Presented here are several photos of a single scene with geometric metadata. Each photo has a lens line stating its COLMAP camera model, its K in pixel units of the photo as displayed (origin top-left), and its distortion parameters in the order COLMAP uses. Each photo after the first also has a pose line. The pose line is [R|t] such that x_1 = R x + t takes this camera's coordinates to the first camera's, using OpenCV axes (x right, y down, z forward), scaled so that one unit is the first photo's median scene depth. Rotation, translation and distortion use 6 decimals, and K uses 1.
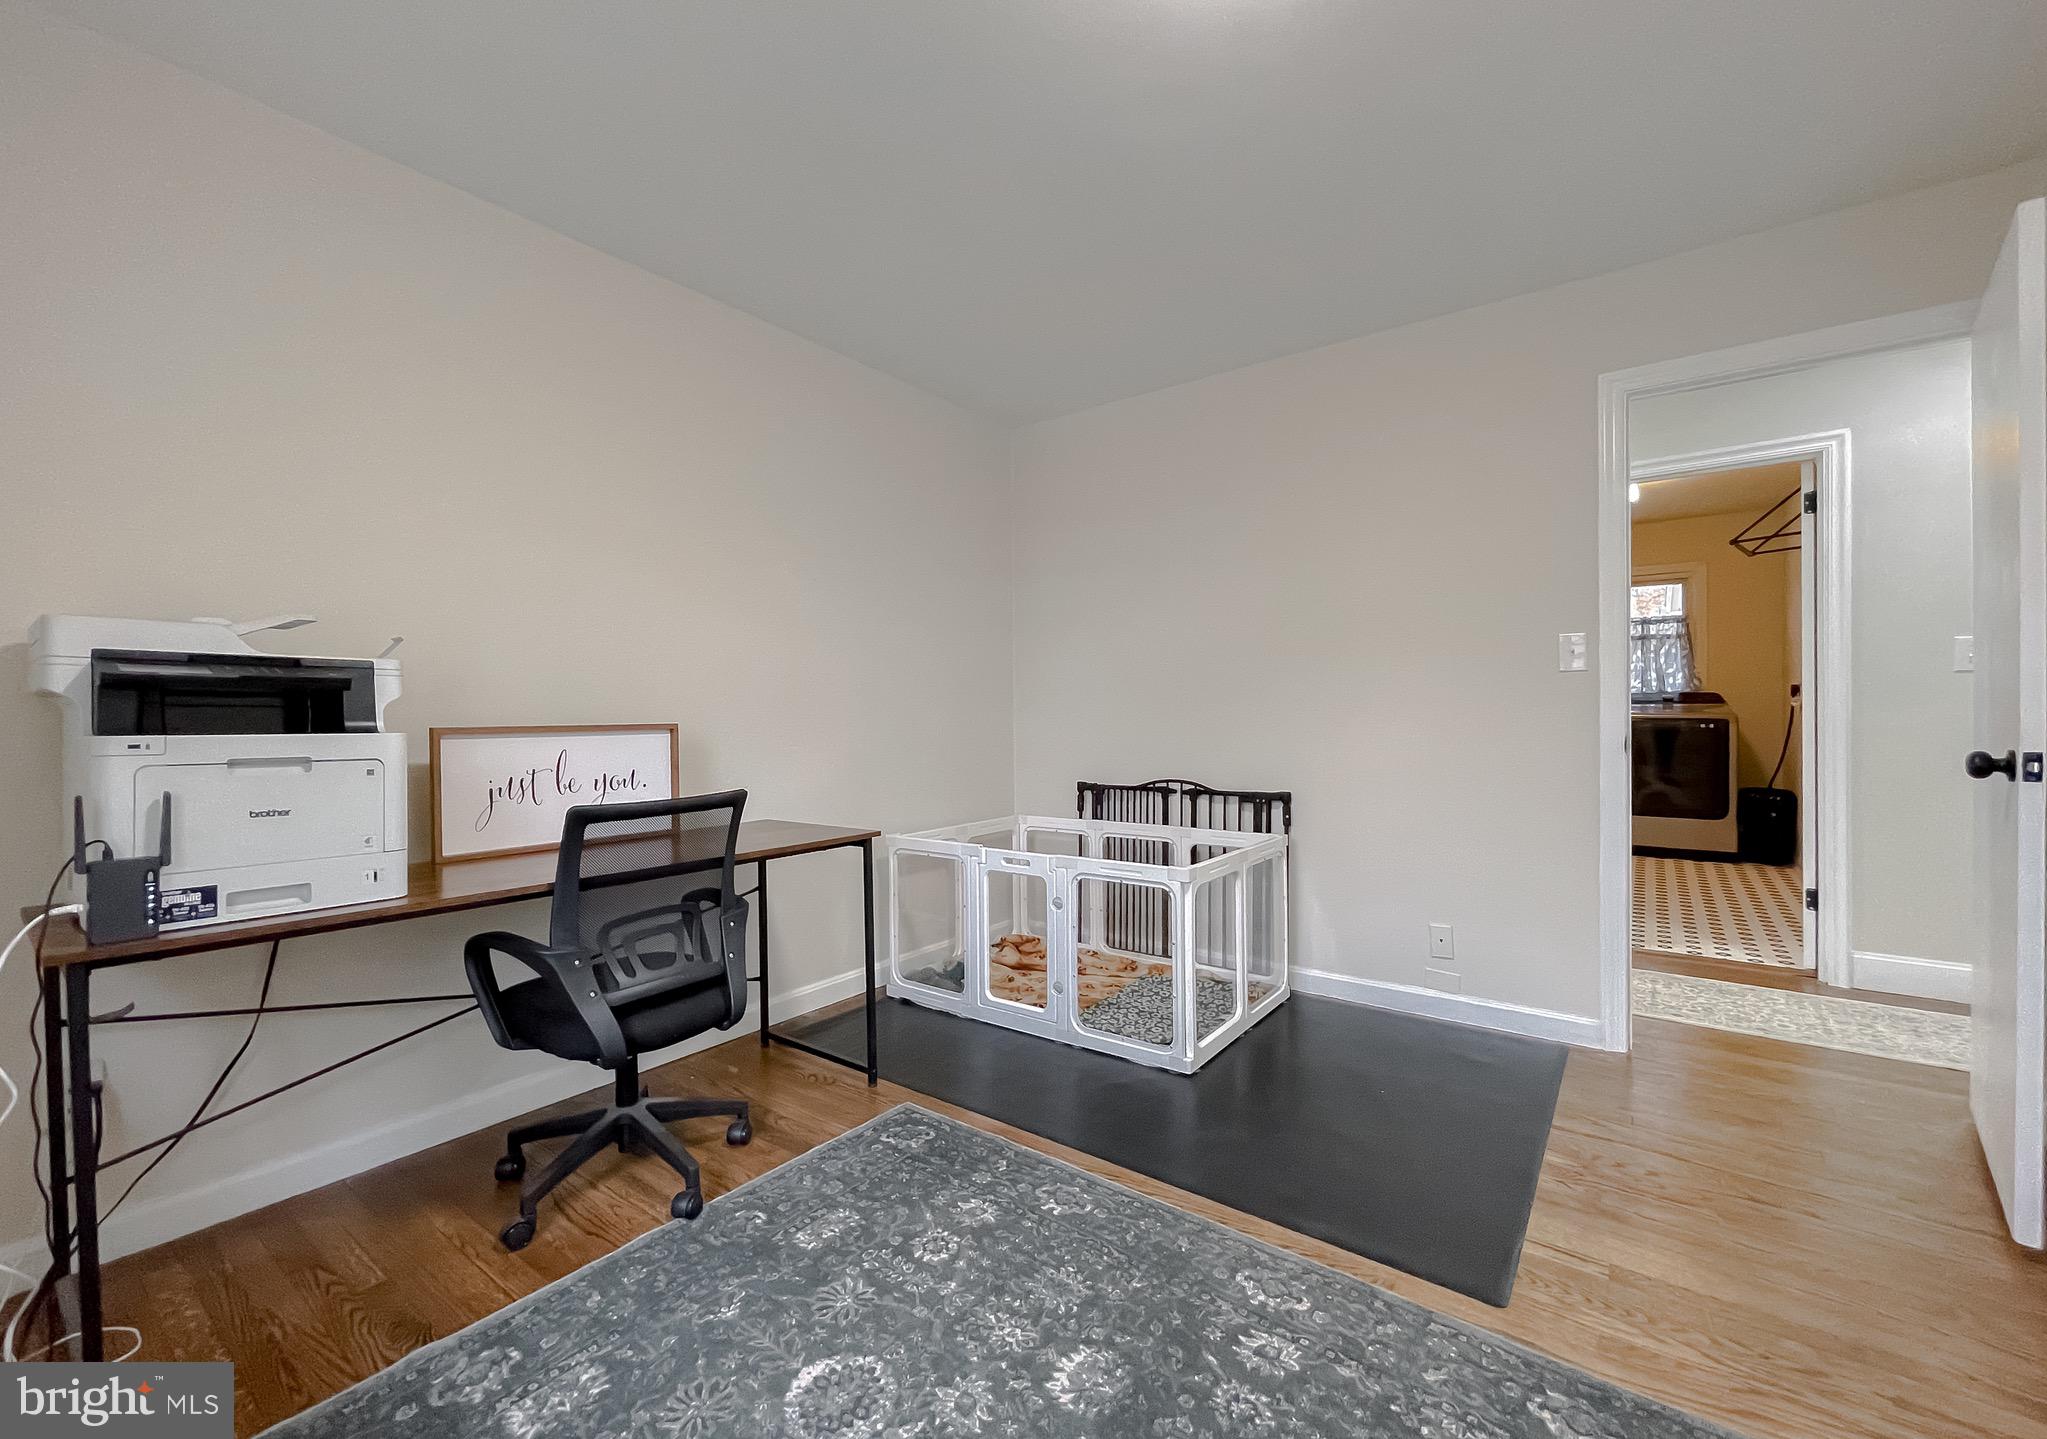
lens RADIAL K [[842.8, 0, 1023.5], [0, 842.8, 719.5], [0, 0, 1]] dist [-0.000720, -0.000190]
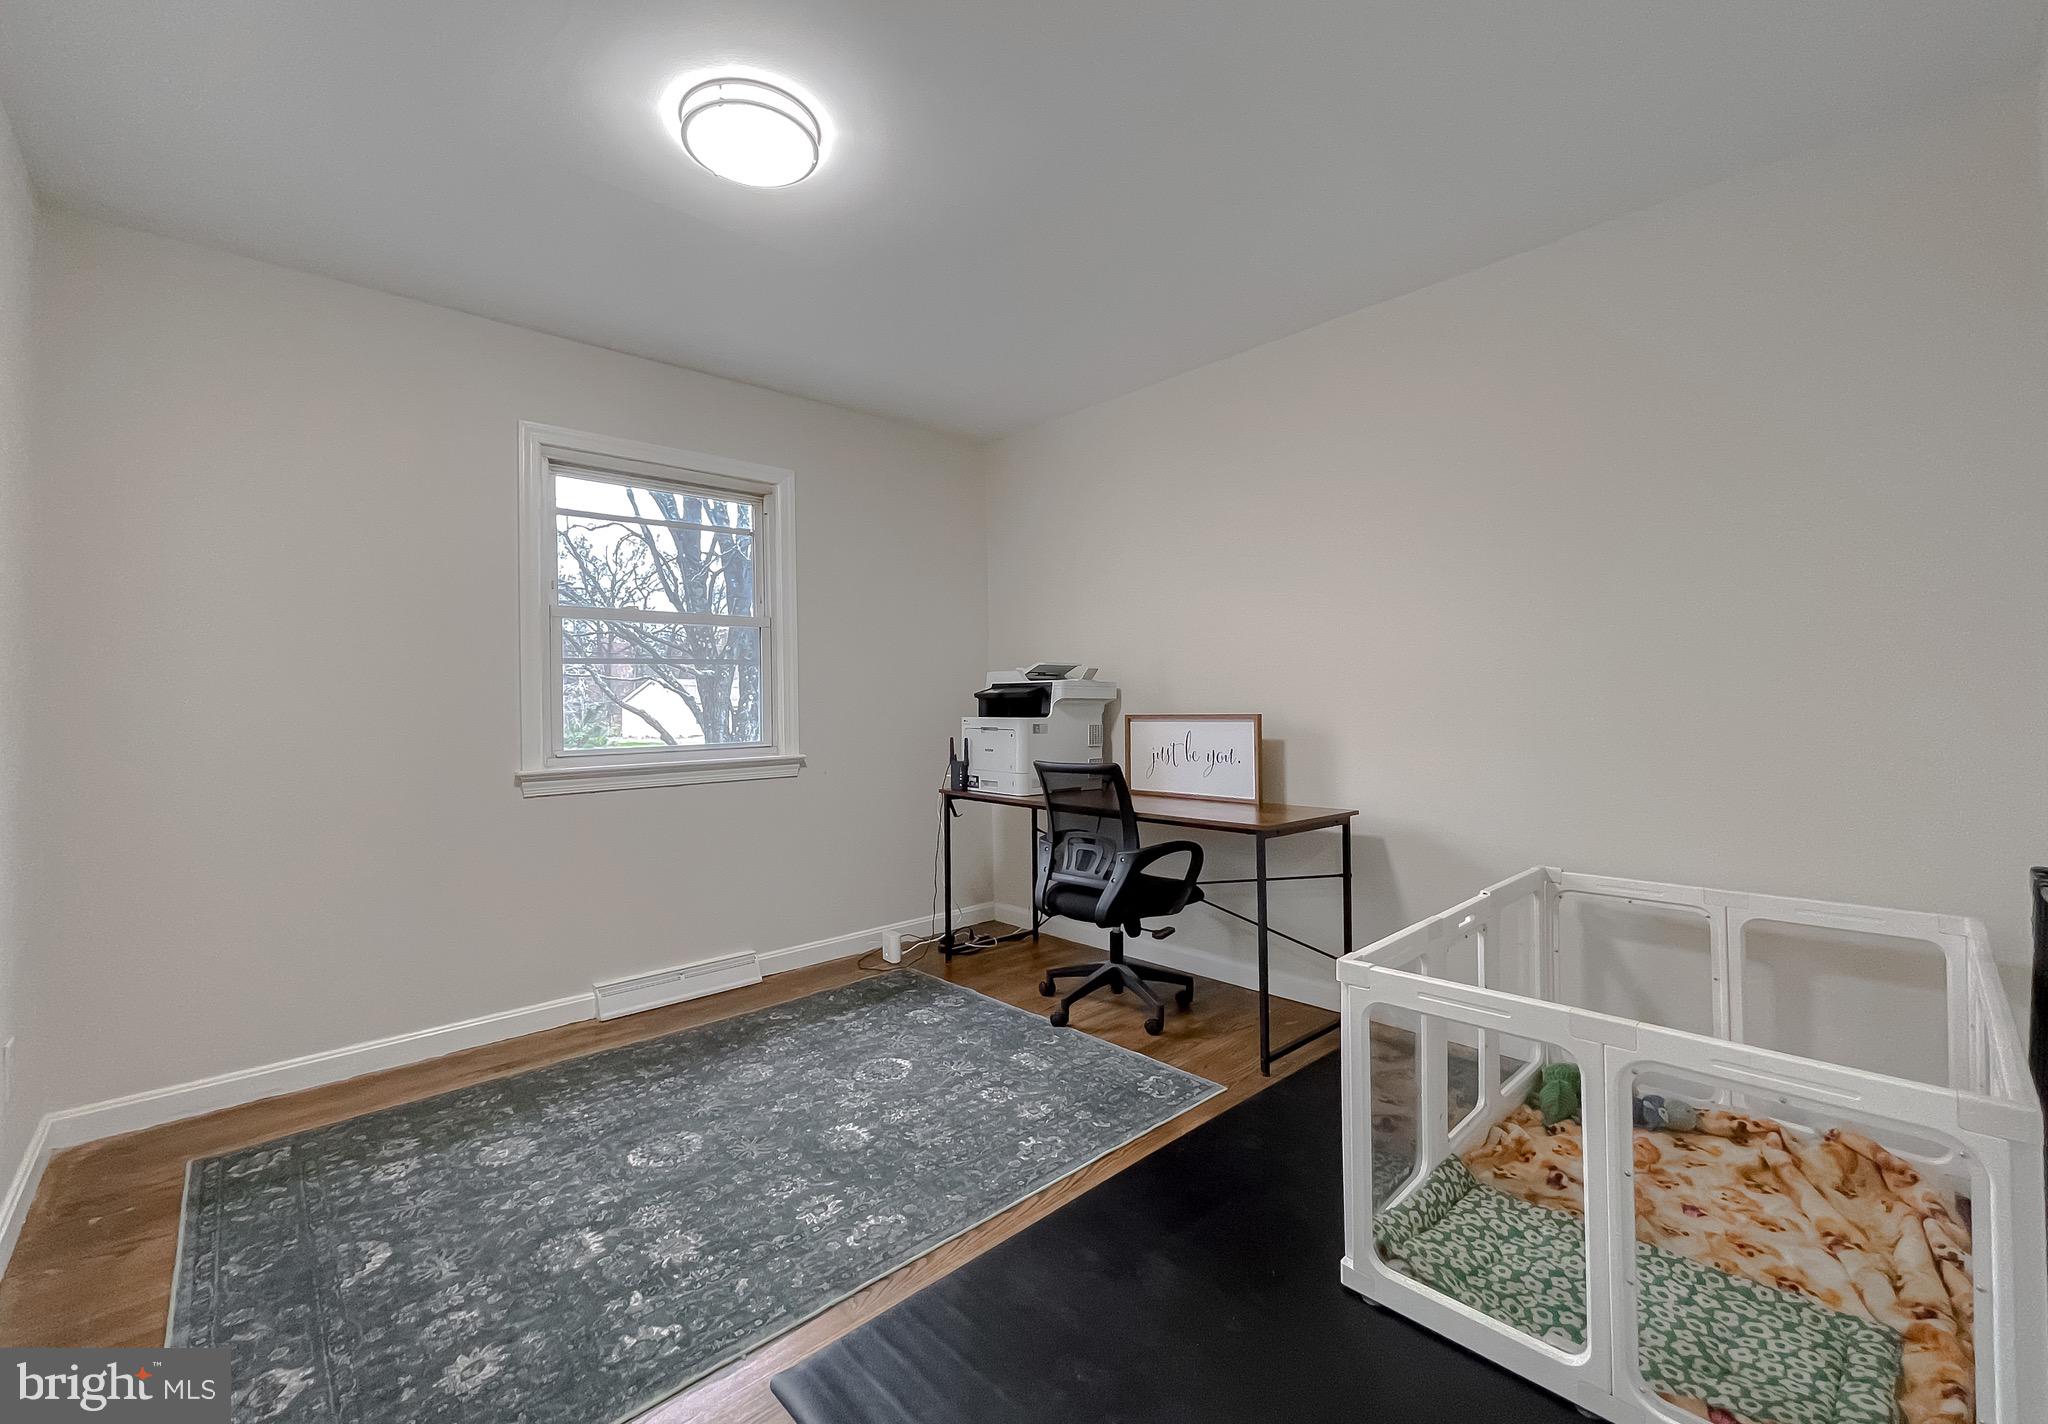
lens RADIAL K [[878.0, 0, 1024.0], [0, 878.0, 712.0], [0, 0, 1]] dist [-0.000508, 0.000123]
pose [[-0.185959, 0.021069, -0.982332, 1.684011], [0.011019, 0.999752, 0.019357, -0.049713], [0.982496, -0.007224, -0.186145, 1.699747]]
